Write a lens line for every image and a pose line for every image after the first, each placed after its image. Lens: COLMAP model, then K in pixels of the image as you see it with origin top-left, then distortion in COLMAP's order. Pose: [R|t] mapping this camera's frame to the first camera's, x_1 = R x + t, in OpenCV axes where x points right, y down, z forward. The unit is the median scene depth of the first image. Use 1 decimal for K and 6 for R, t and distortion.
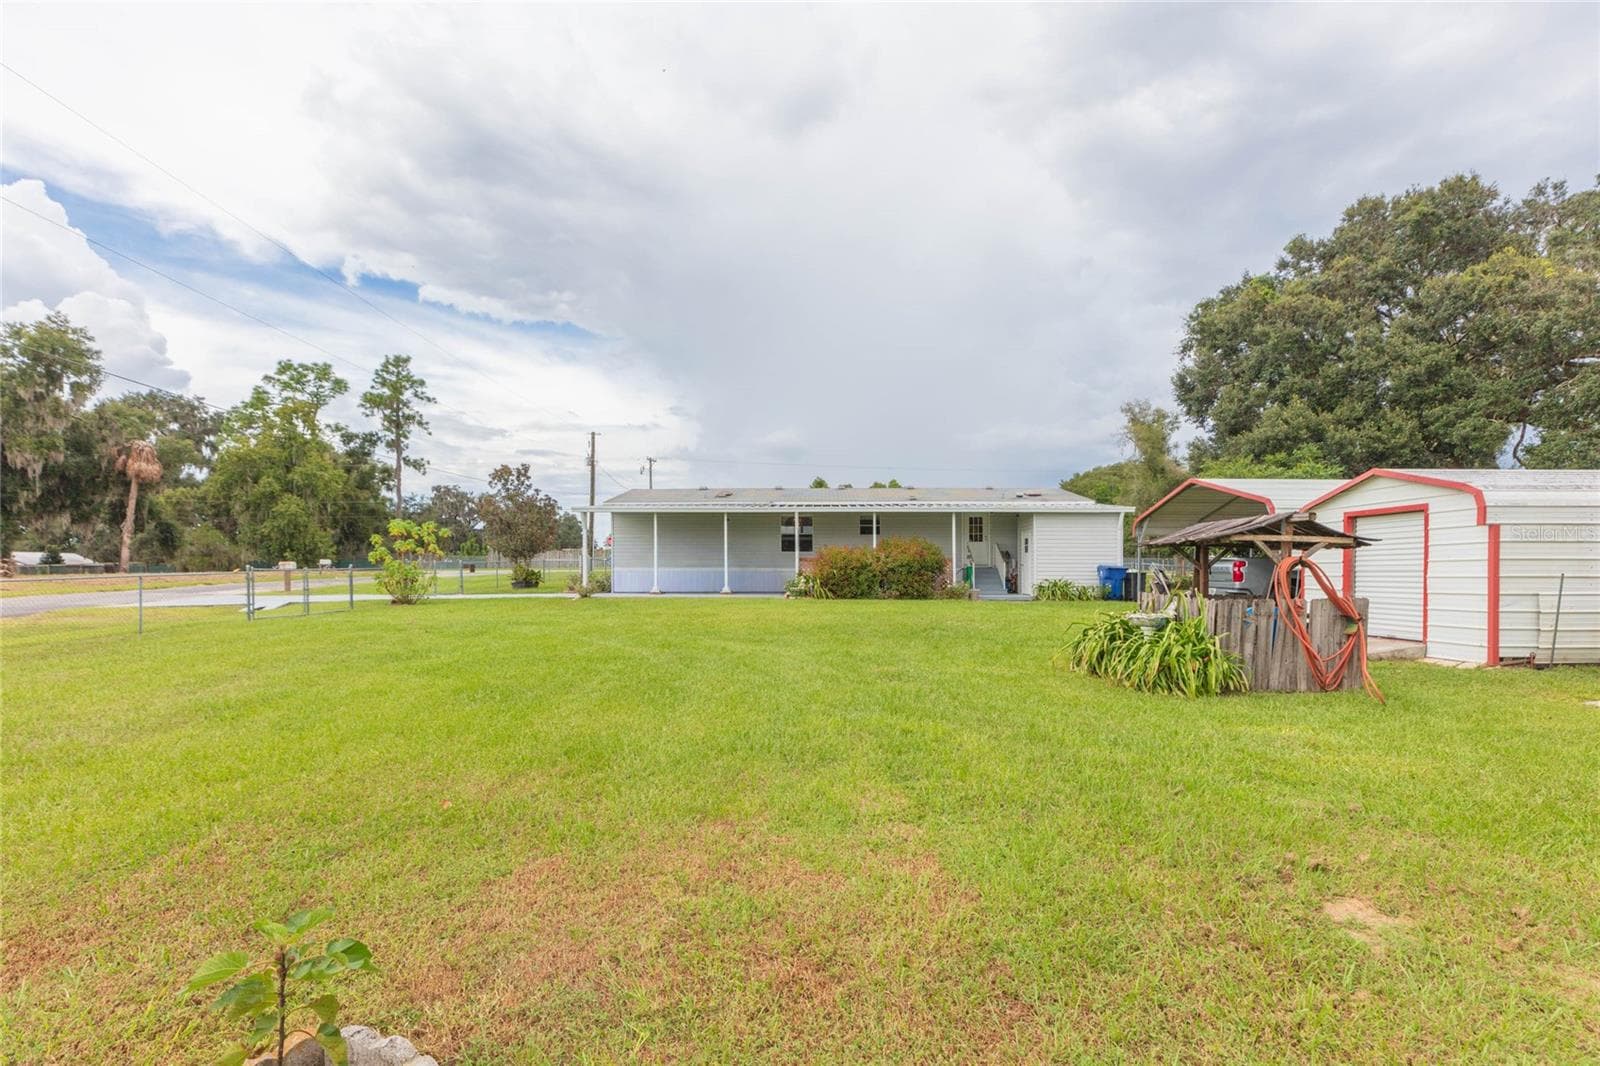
lens RADIAL K [[736.4, 0, 814.5], [0, 736.4, 591.9], [0, 0, 1]] dist [-0.001308, -0.000147]
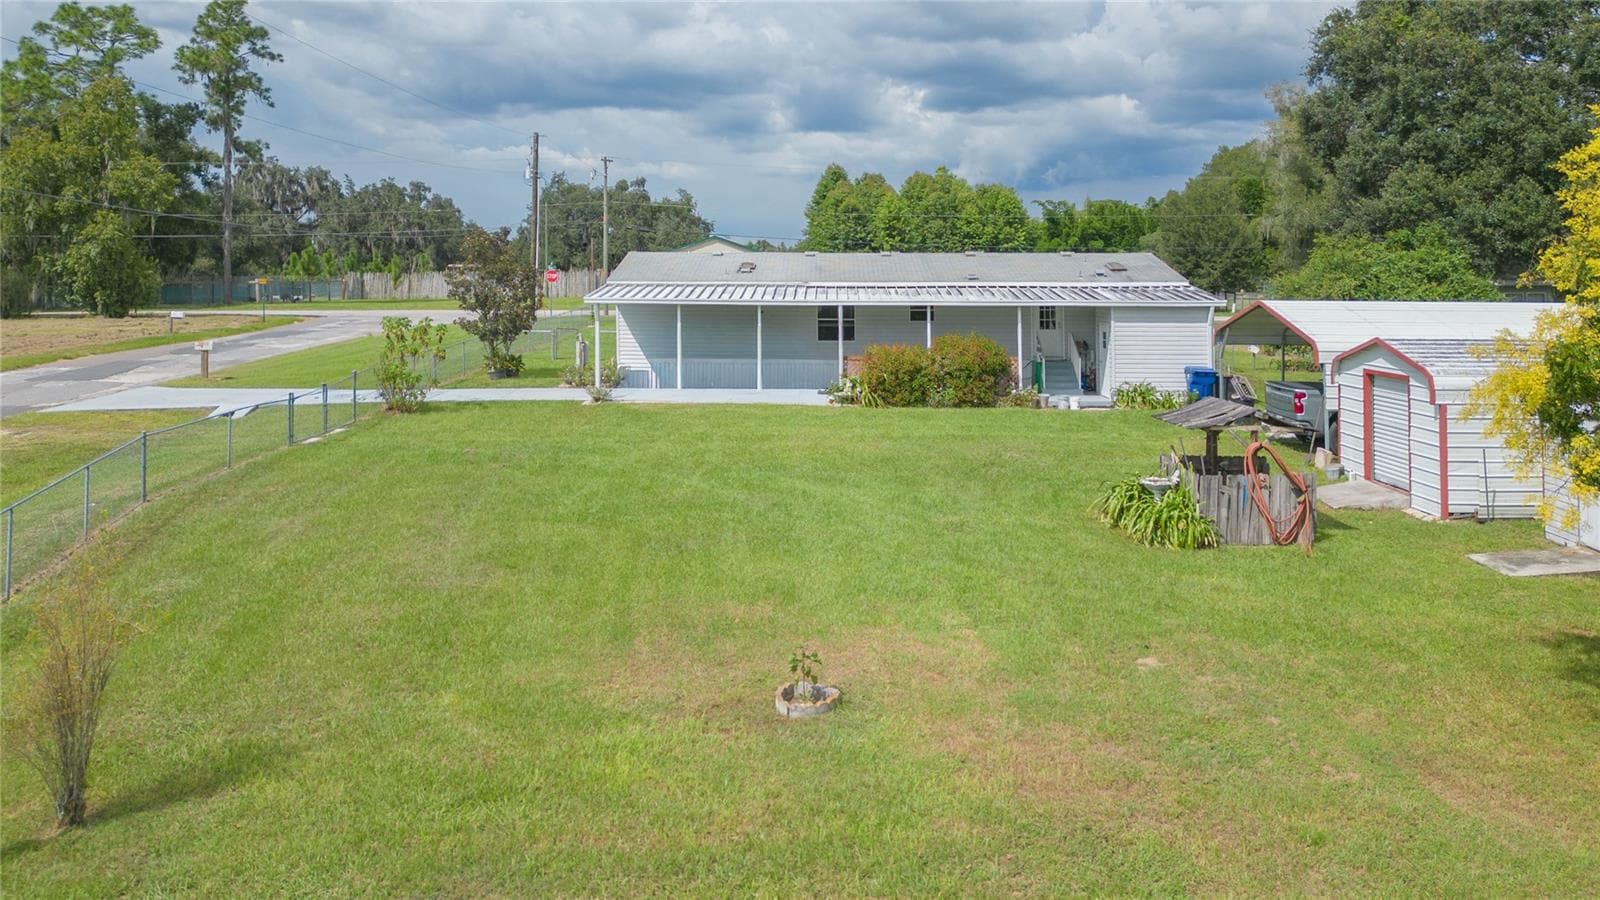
lens RADIAL K [[1178.0, 0, 797.5], [0, 1178.0, 270.9], [0, 0, 1]] dist [0.002952, -0.004987]
pose [[0.999871, 0.000222, -0.016076, -0.050238], [-0.000770, 0.999419, -0.034079, -0.095729], [0.016059, 0.034087, 0.999290, -0.389042]]
